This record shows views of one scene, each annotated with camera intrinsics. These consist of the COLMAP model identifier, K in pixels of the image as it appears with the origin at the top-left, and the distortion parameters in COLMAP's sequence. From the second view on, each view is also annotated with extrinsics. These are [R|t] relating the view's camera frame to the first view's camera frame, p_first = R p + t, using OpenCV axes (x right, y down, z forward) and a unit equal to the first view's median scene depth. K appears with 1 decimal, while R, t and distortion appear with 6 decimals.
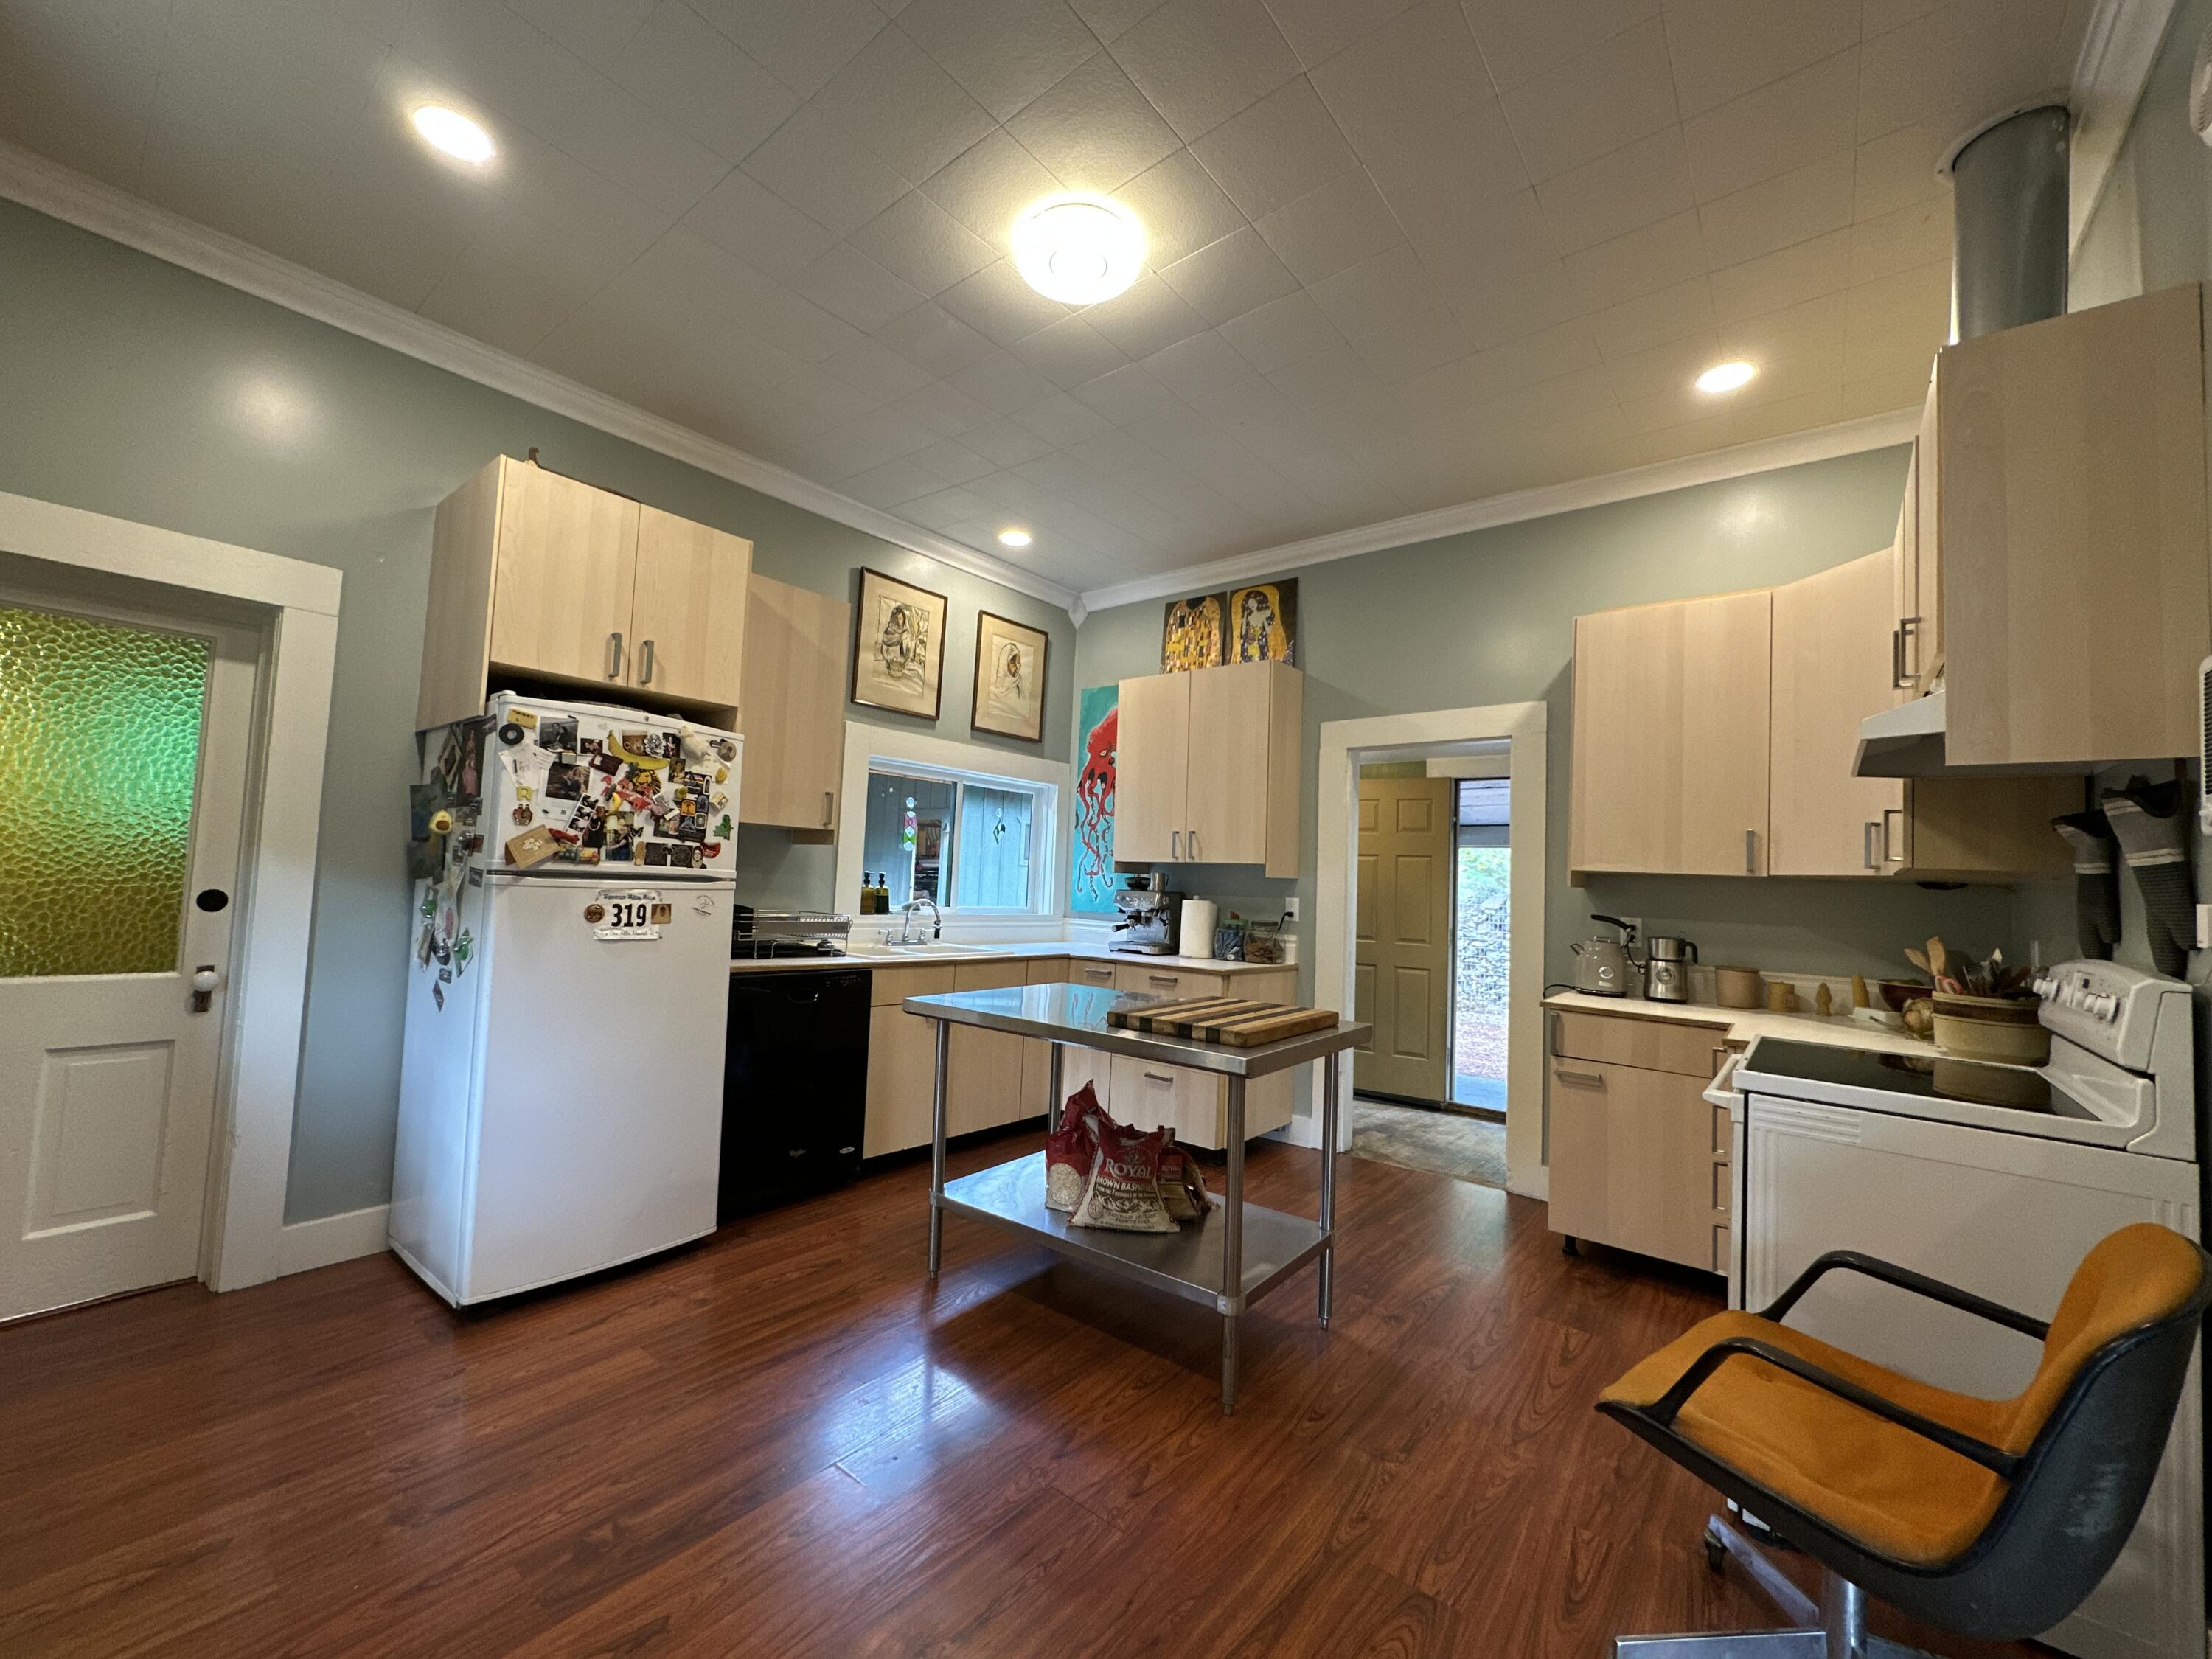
lens RADIAL K [[881.4, 0, 1104.7], [0, 881.4, 830.6], [0, 0, 1]] dist [-0.003064, 0.000769]
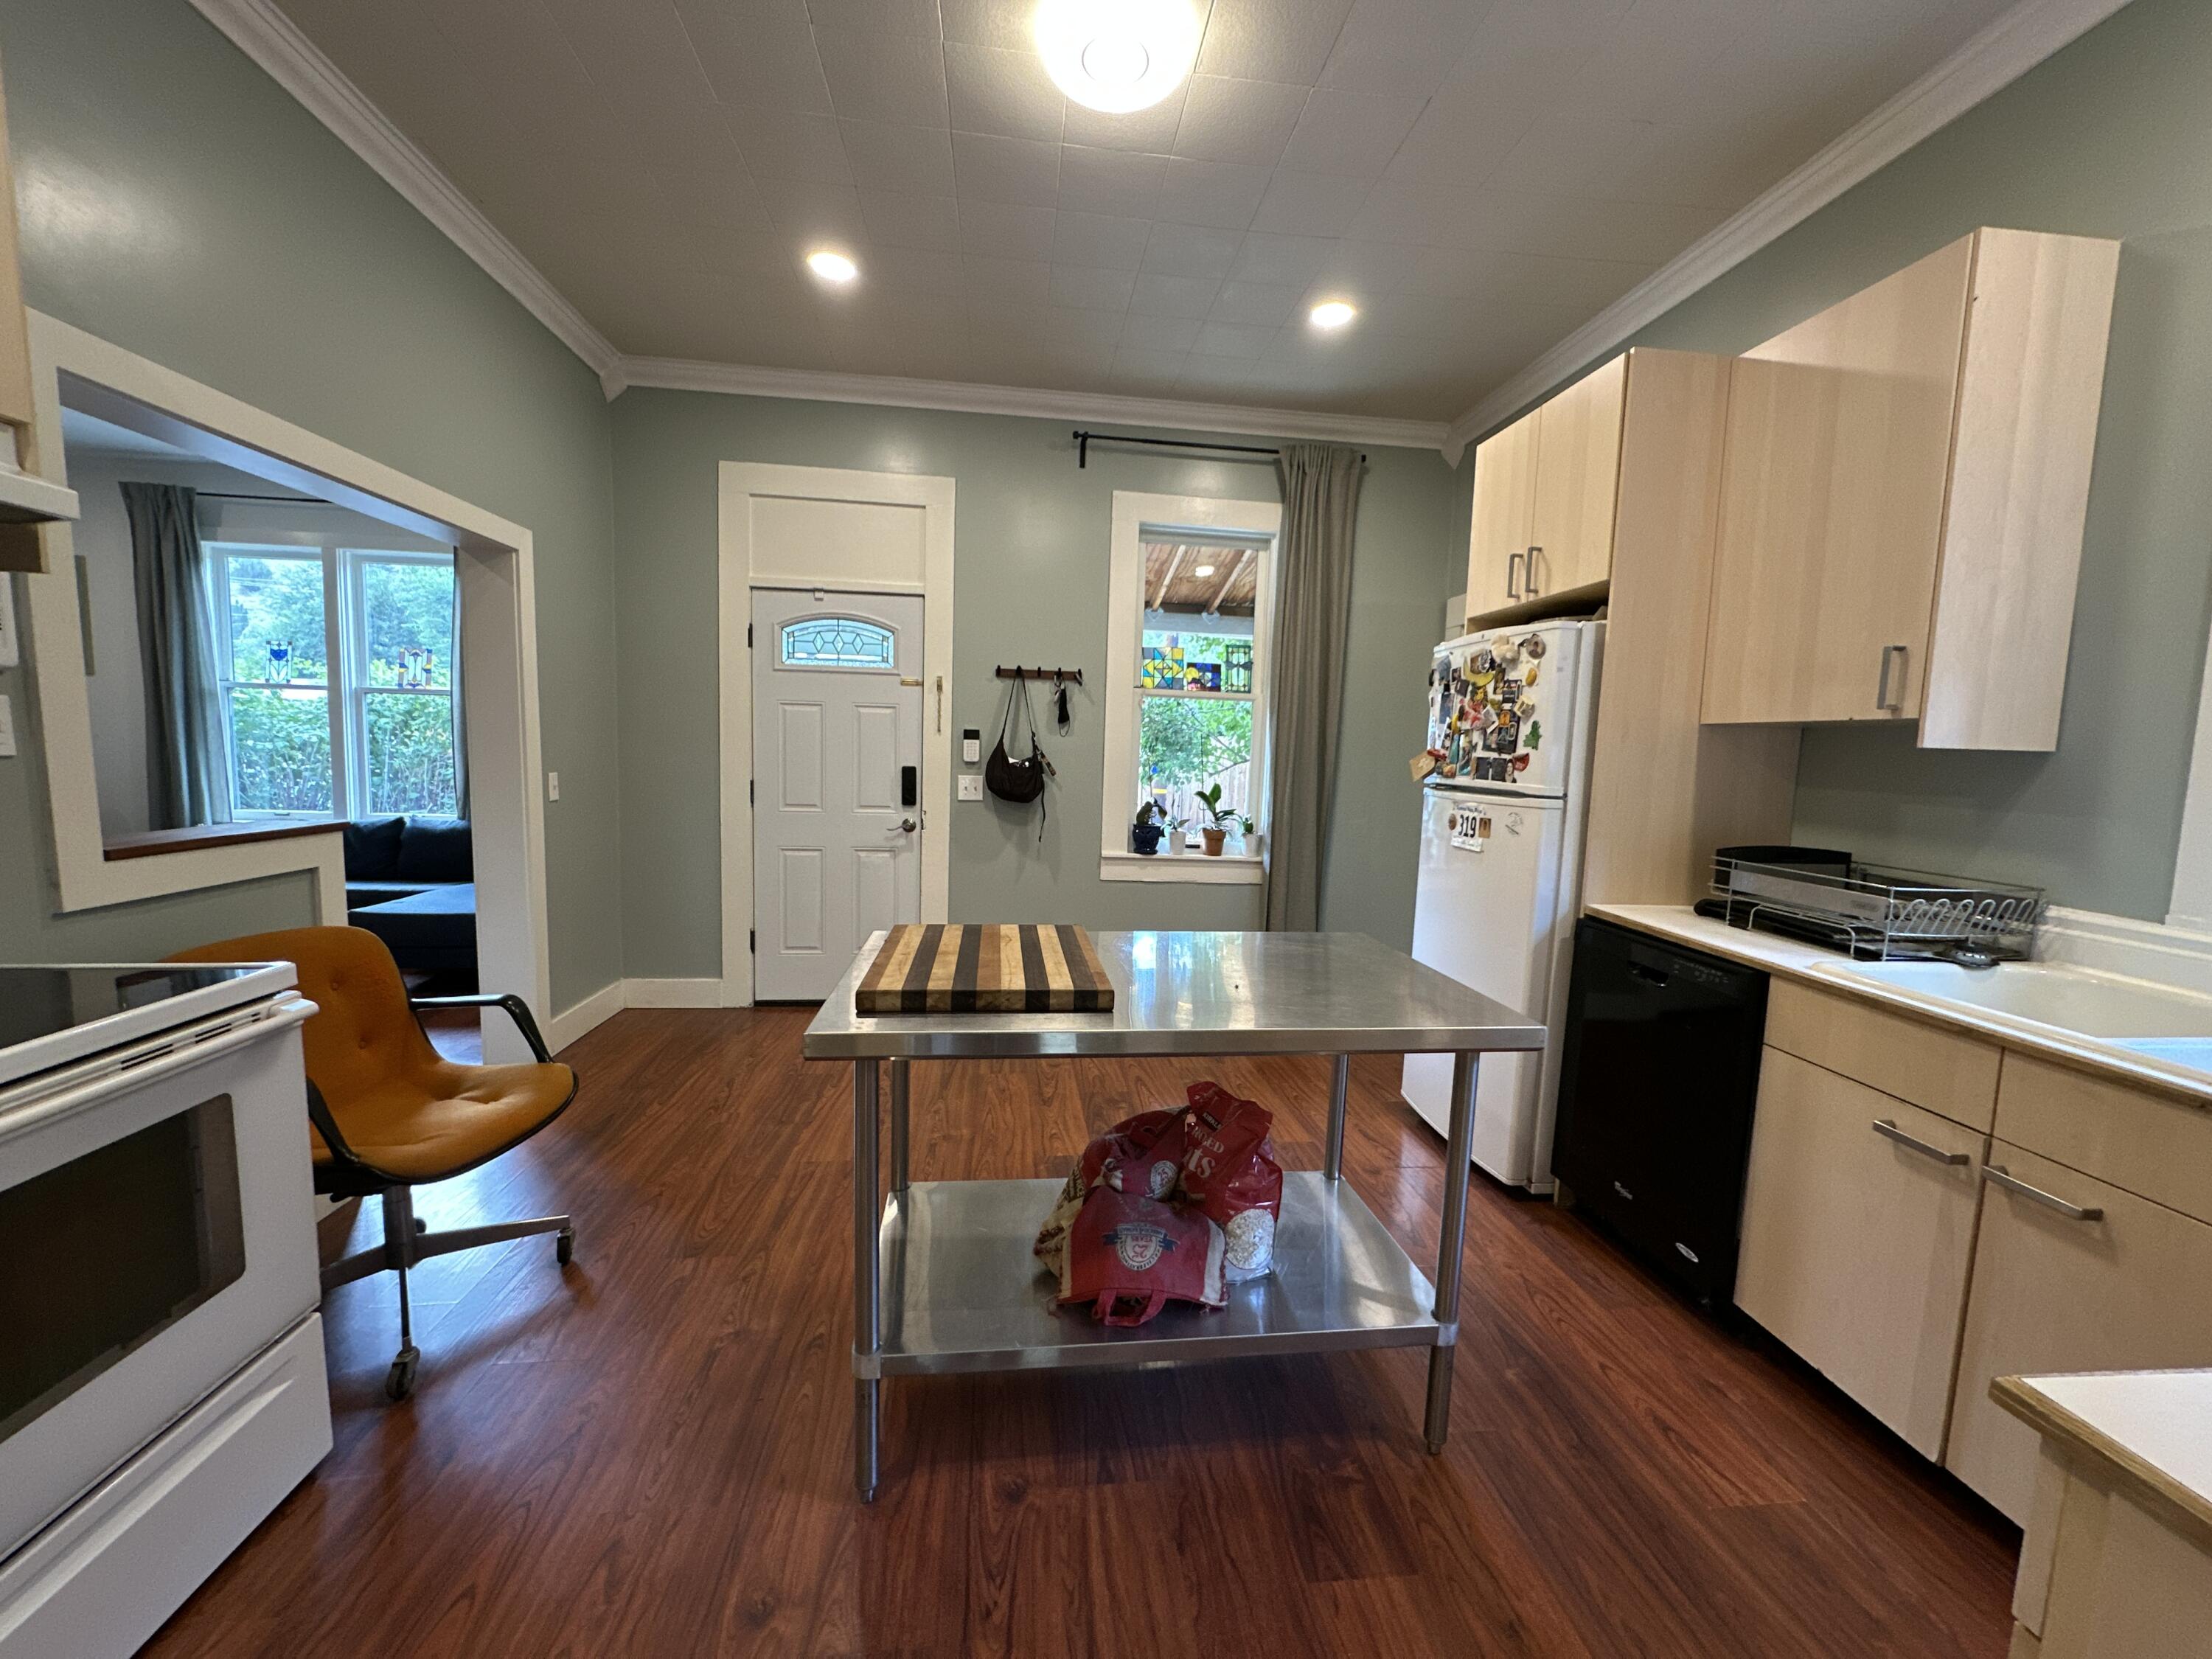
lens RADIAL K [[881.4, 0, 1104.7], [0, 881.4, 830.6], [0, 0, 1]] dist [-0.003064, 0.000769]
pose [[-0.703128, 0.005912, -0.711039, 0.328379], [-0.016282, 0.999569, 0.024412, 0.051295], [0.710877, 0.028742, -0.702729, 0.892829]]
